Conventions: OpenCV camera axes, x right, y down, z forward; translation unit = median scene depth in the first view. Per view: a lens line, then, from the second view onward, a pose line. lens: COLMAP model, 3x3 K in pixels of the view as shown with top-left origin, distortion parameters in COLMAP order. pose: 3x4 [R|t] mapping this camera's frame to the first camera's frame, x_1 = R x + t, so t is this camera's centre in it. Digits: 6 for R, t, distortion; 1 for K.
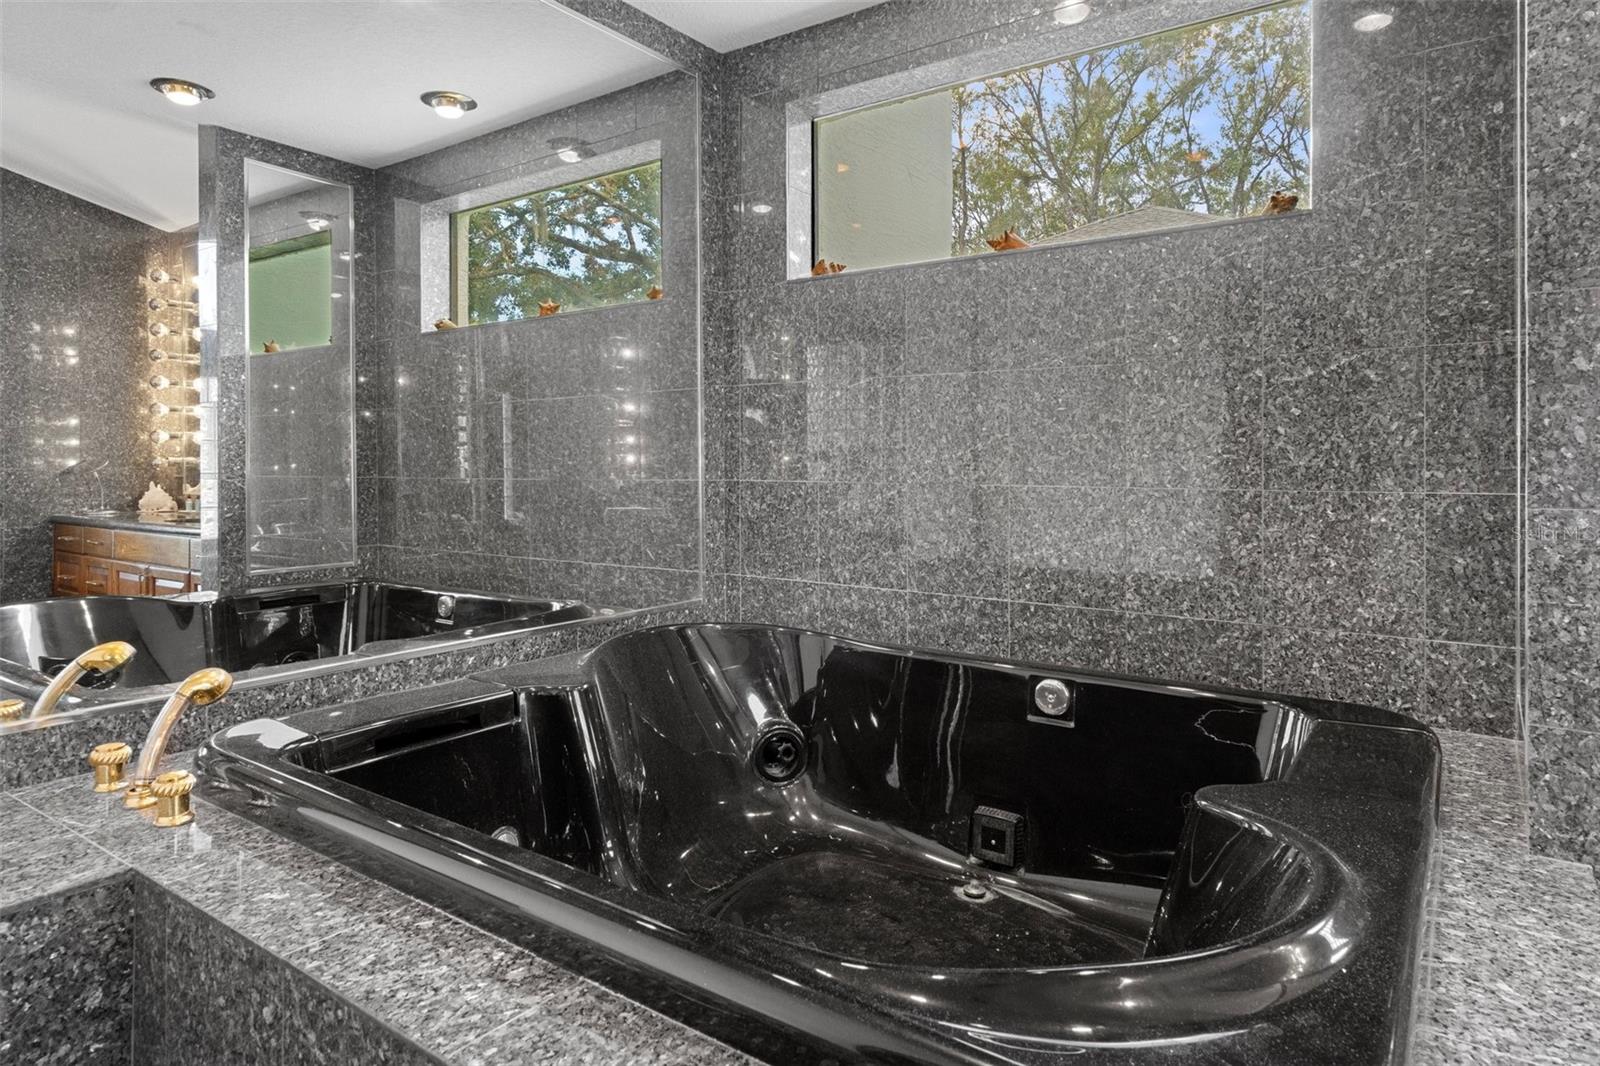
lens RADIAL K [[944.0, 0, 802.9], [0, 944.0, 460.9], [0, 0, 1]] dist [0.003370, 0.001356]
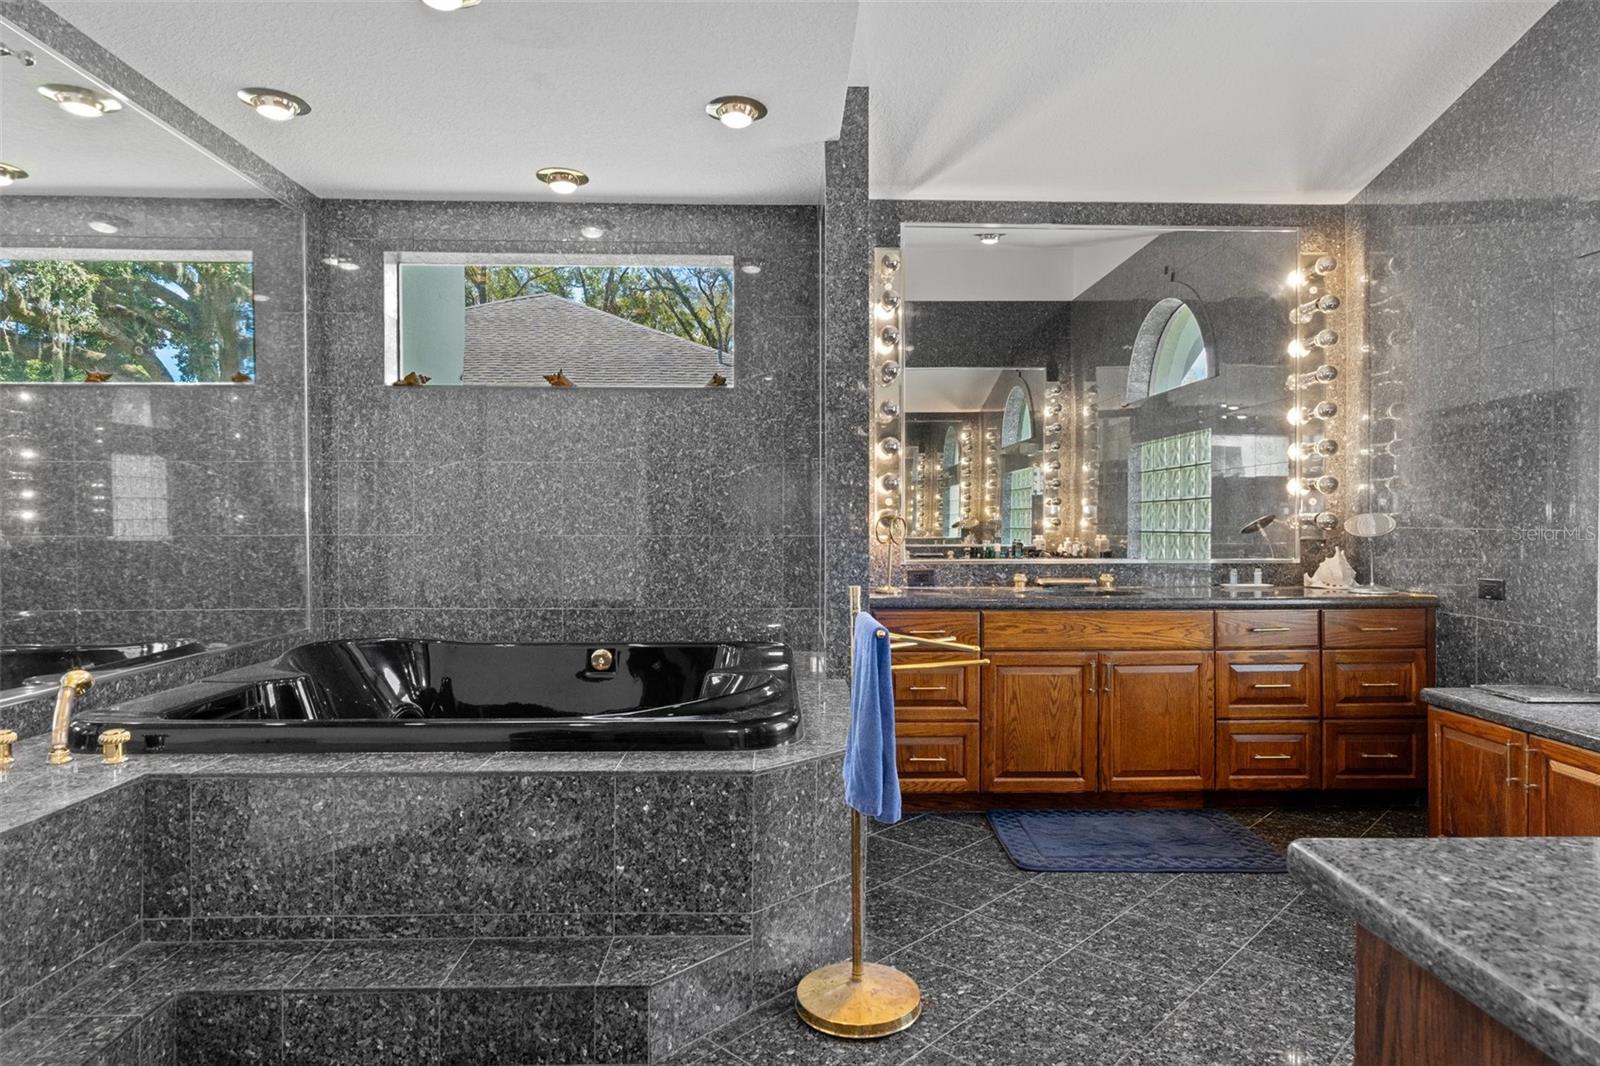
lens RADIAL K [[892.6, 0, 800.0], [0, 892.6, 533.0], [0, 0, 1]] dist [0.001175, 0.000491]
pose [[0.796167, -0.009589, 0.605001, -0.369240], [-0.000946, 0.999853, 0.017091, -0.003972], [-0.605077, -0.014180, 0.796041, -0.426368]]
